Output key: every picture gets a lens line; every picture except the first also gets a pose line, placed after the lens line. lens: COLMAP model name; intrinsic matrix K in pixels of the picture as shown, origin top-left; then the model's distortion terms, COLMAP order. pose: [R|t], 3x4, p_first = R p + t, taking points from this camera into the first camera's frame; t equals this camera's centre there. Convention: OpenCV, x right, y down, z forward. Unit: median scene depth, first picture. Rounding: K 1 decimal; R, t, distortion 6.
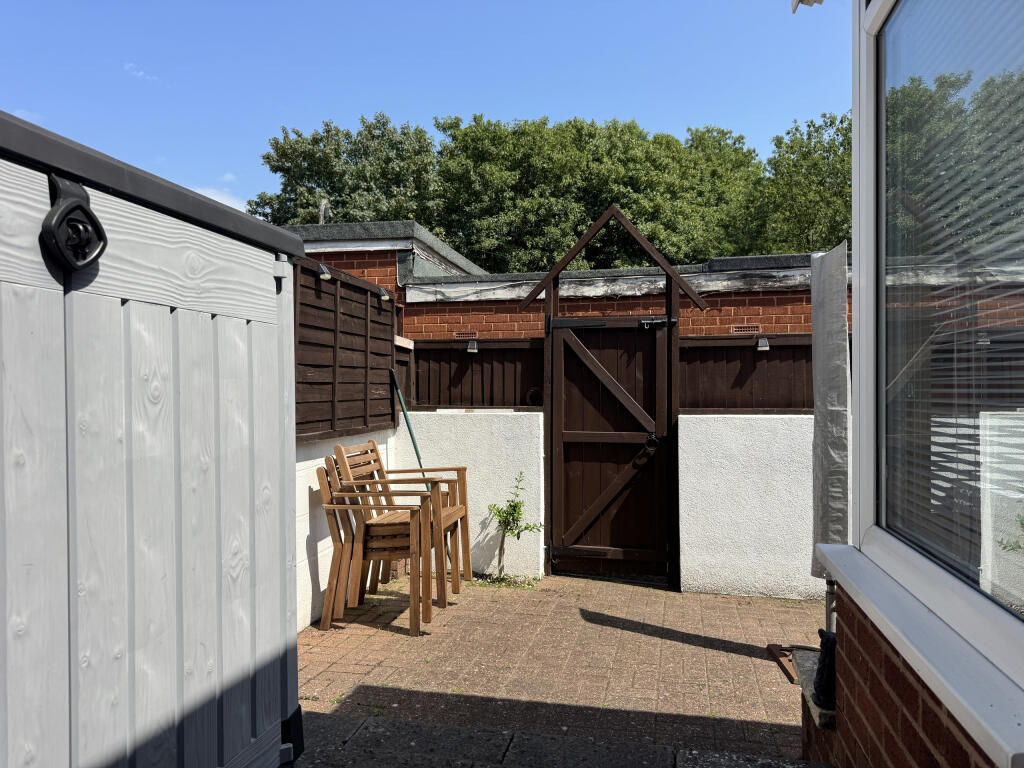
lens RADIAL K [[725.0, 0, 512.0], [0, 725.0, 384.0], [0, 0, 1]] dist [0.096492, -0.147409]
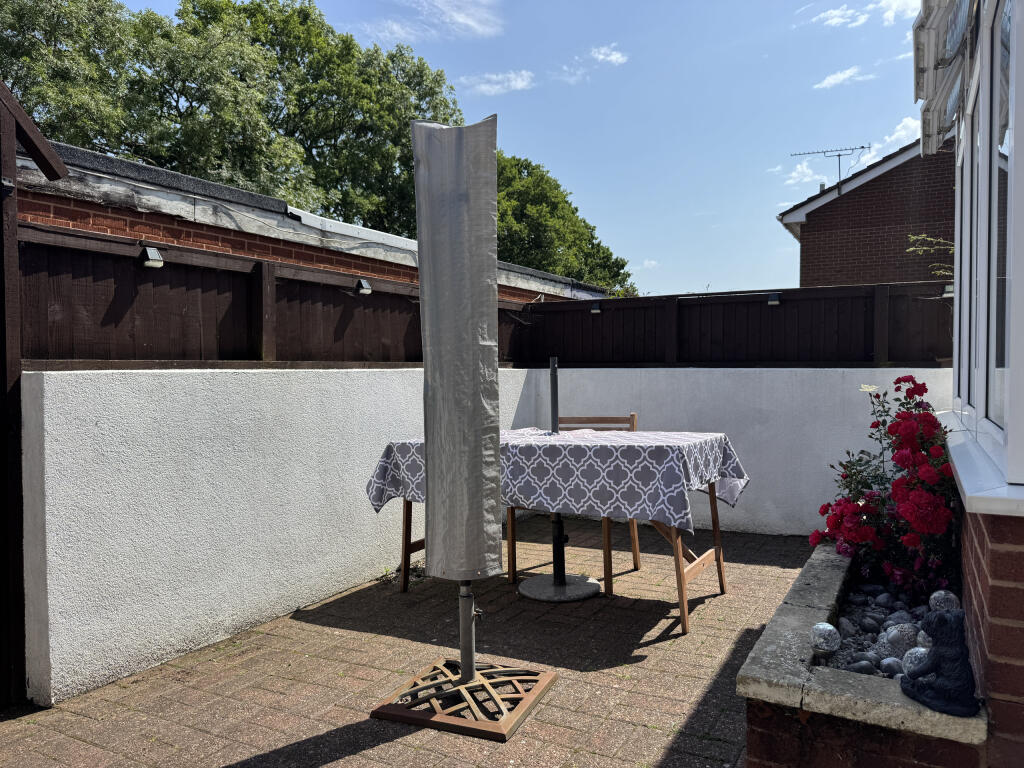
lens RADIAL K [[725.0, 0, 512.0], [0, 725.0, 384.0], [0, 0, 1]] dist [0.096492, -0.147409]
pose [[0.287954, -0.019370, 0.957448, -0.194758], [-0.001314, 0.999786, 0.020622, 0.046323], [-0.957643, -0.007197, 0.287867, 0.596389]]
